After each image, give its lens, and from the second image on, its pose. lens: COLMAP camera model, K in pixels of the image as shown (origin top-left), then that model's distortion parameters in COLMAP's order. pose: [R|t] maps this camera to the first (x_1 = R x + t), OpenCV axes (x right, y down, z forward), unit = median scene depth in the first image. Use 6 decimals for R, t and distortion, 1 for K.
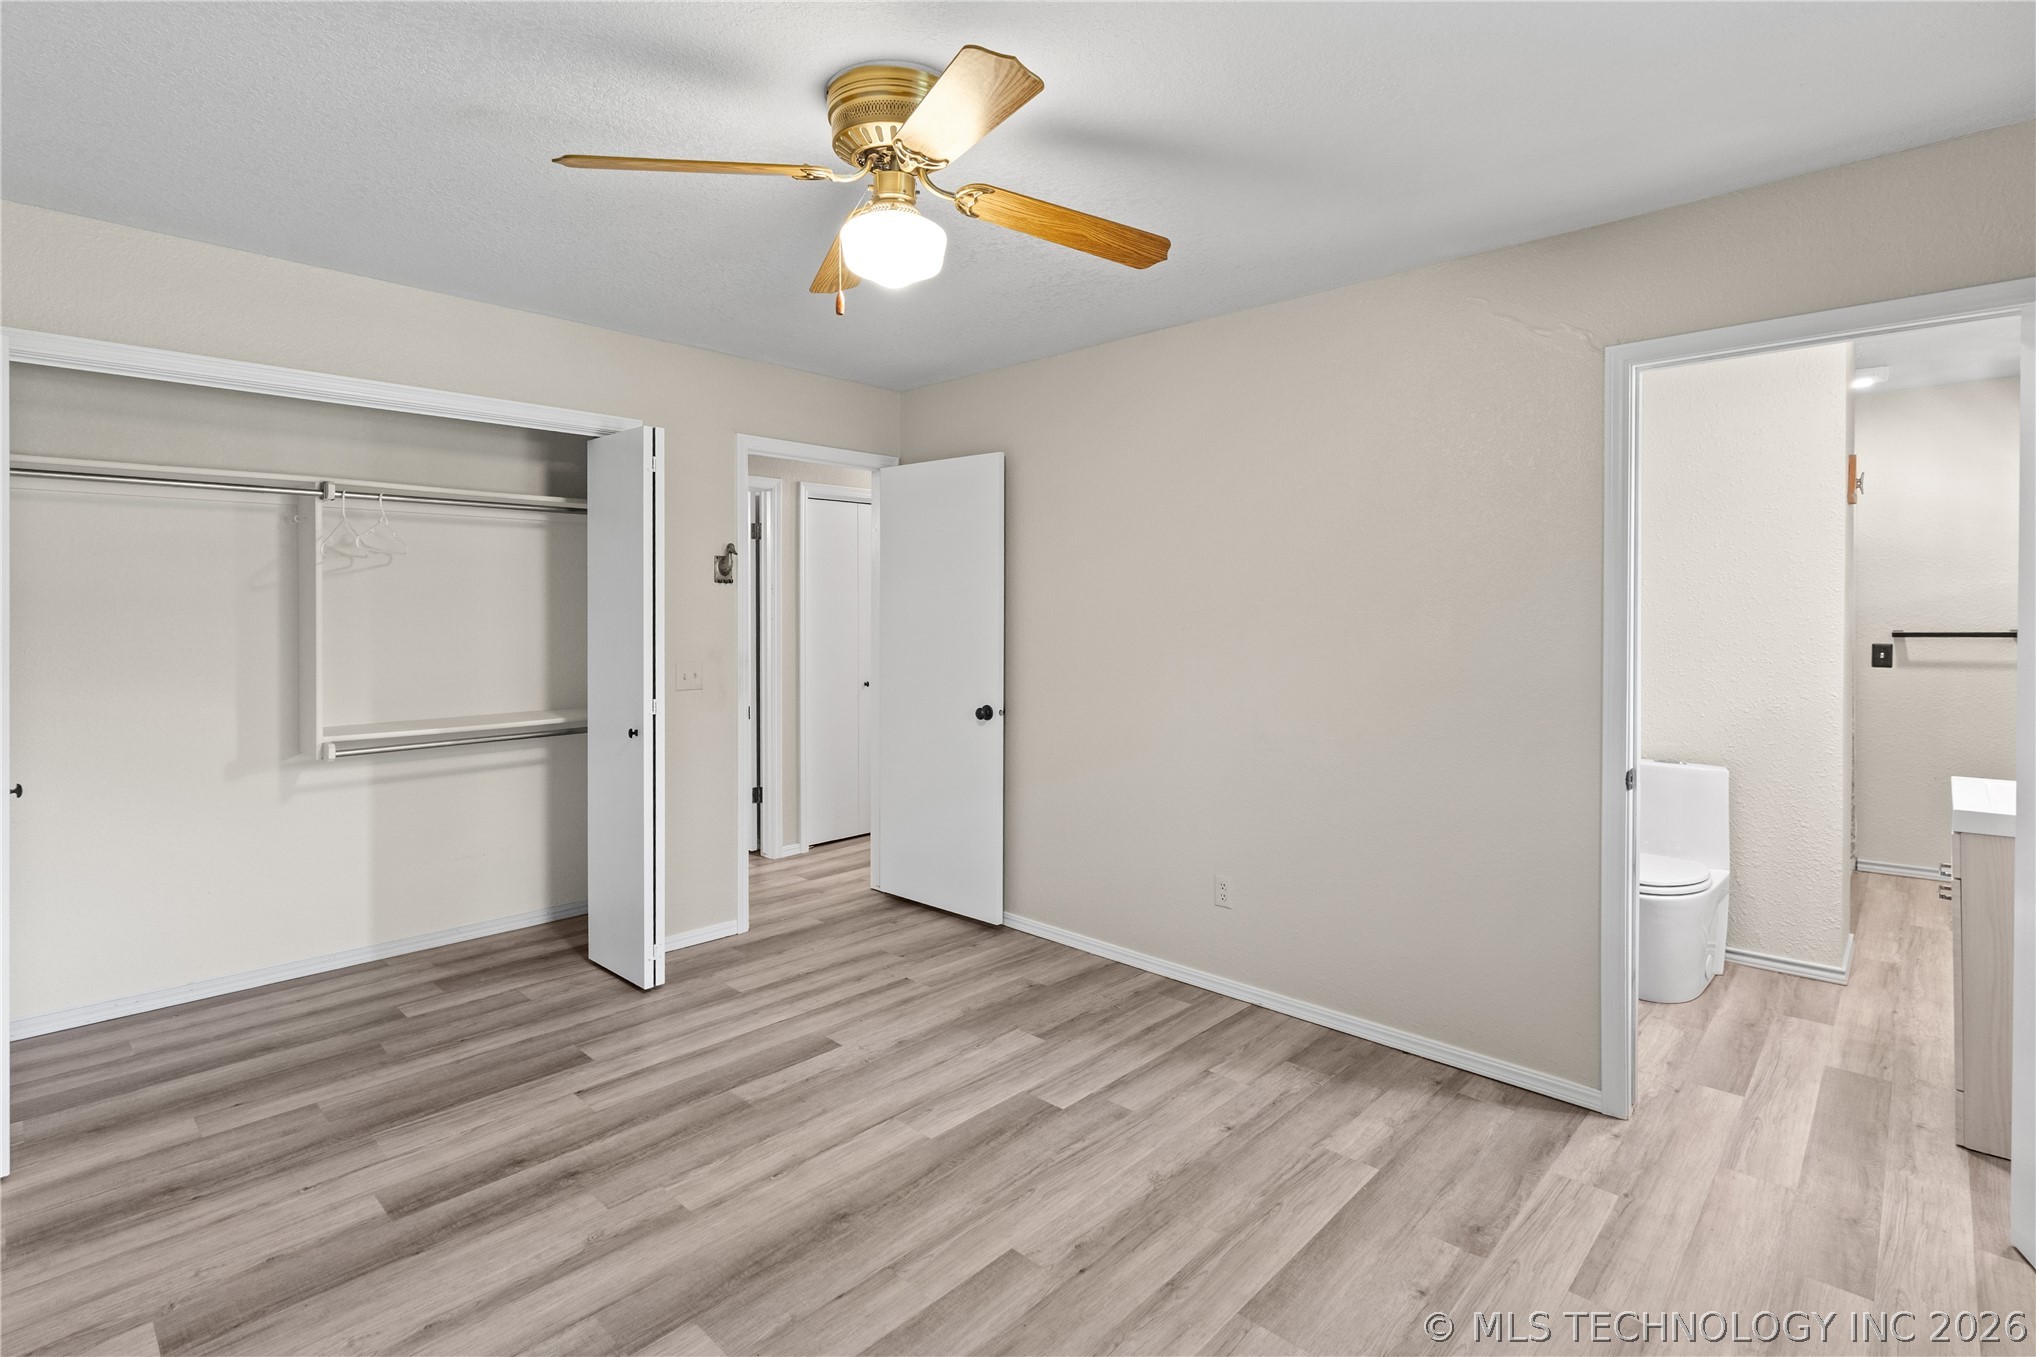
lens RADIAL K [[963.0, 0, 1016.1], [0, 963.0, 618.3], [0, 0, 1]] dist [0.000965, 0.000752]
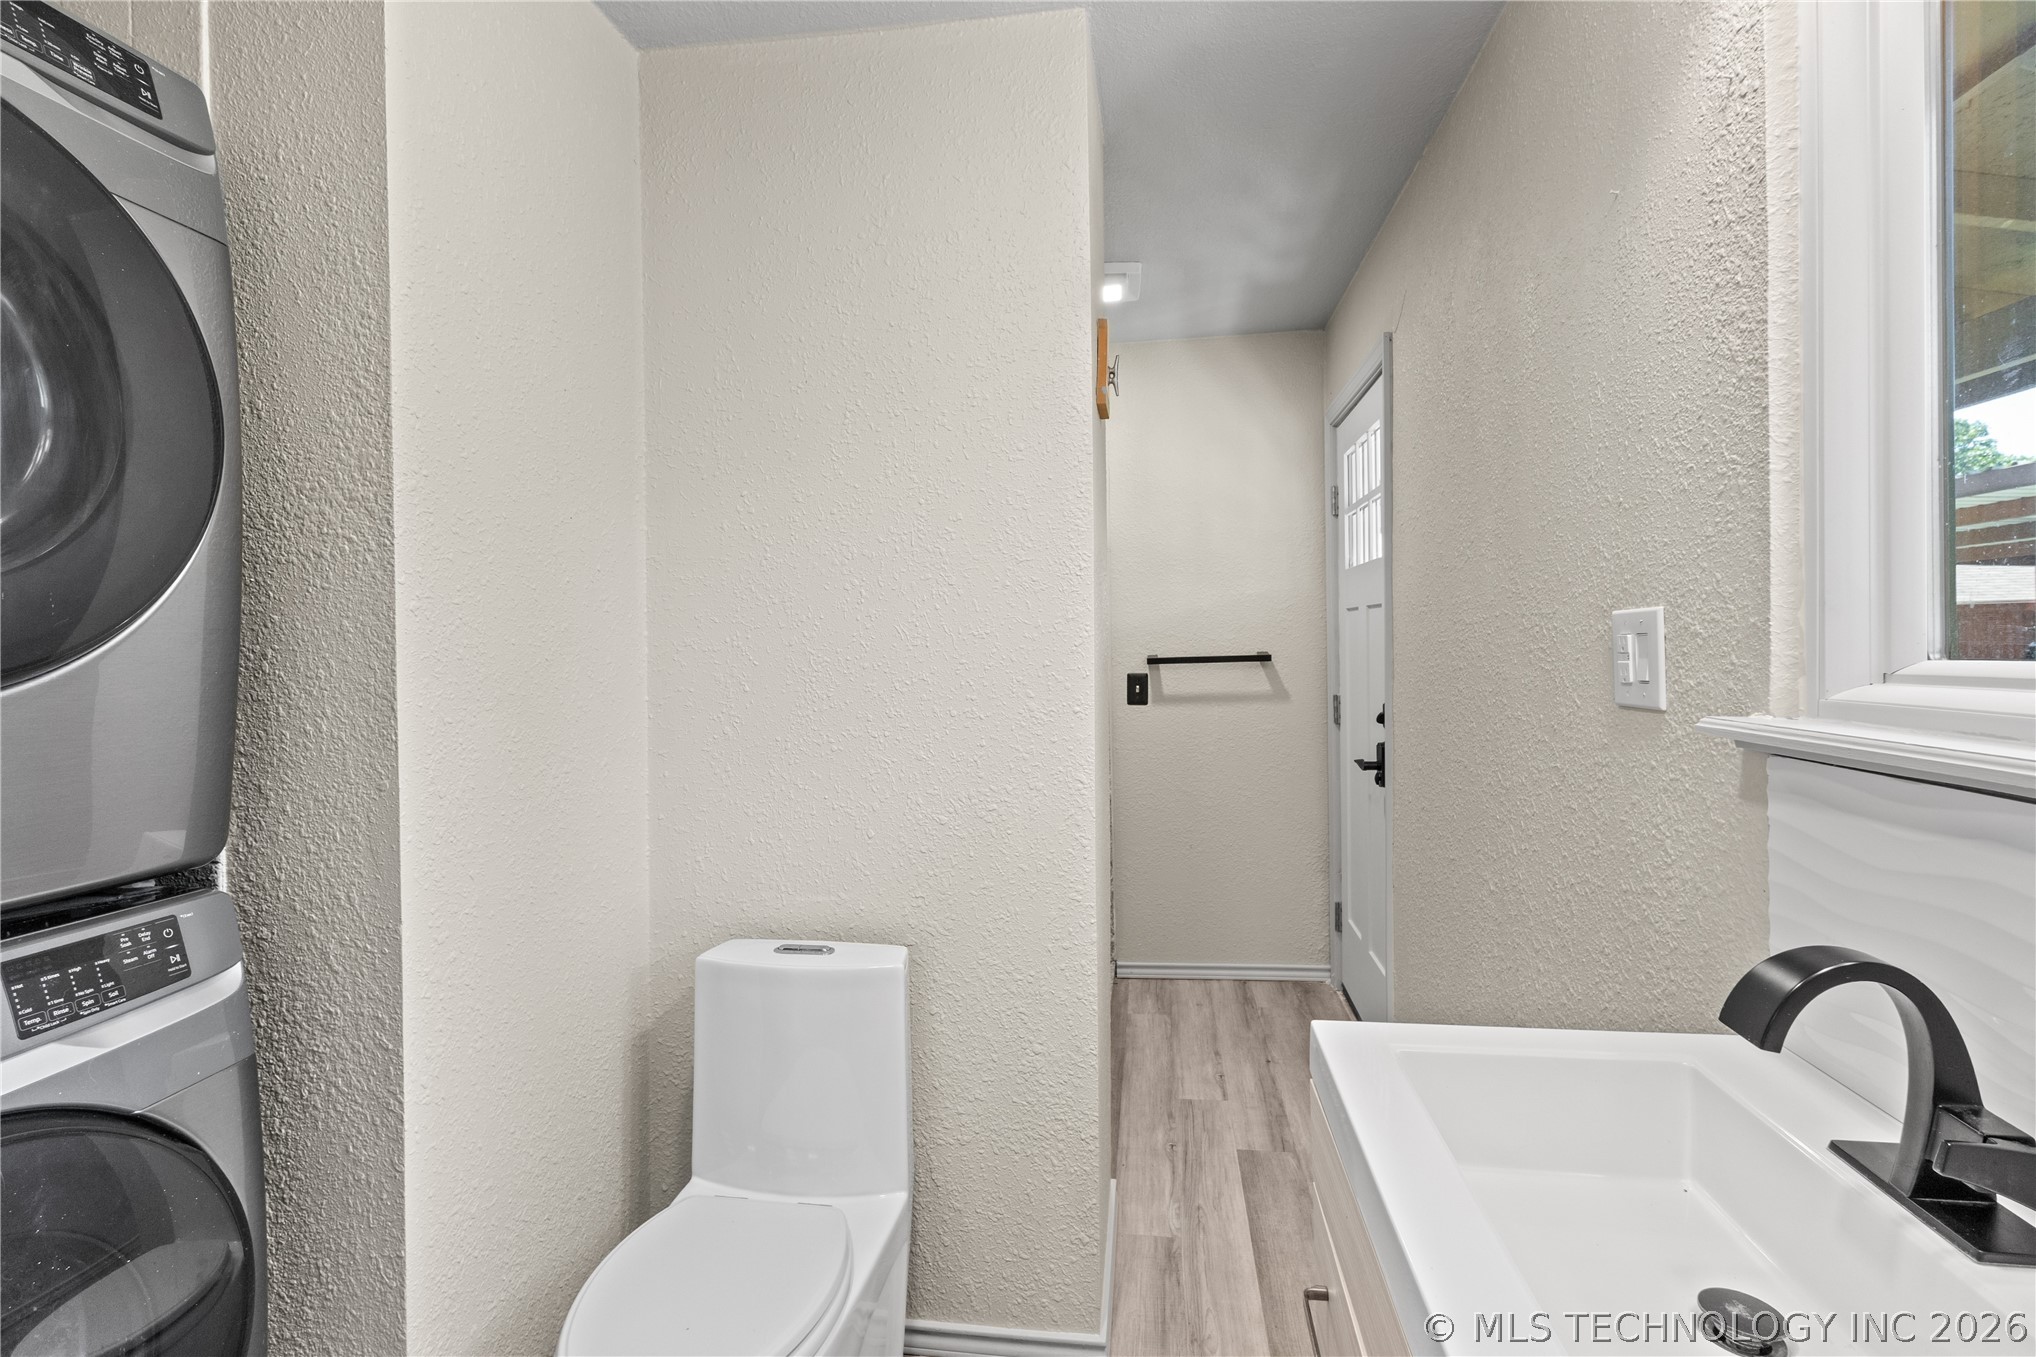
lens RADIAL K [[946.8, 0, 1018.0], [0, 946.8, 678.5], [0, 0, 1]] dist [0.001065, 0.000435]
pose [[0.814105, -0.026727, 0.580102, 0.803113], [0.017318, 0.999613, 0.021752, 0.025750], [-0.580459, -0.007662, 0.814253, 0.923406]]
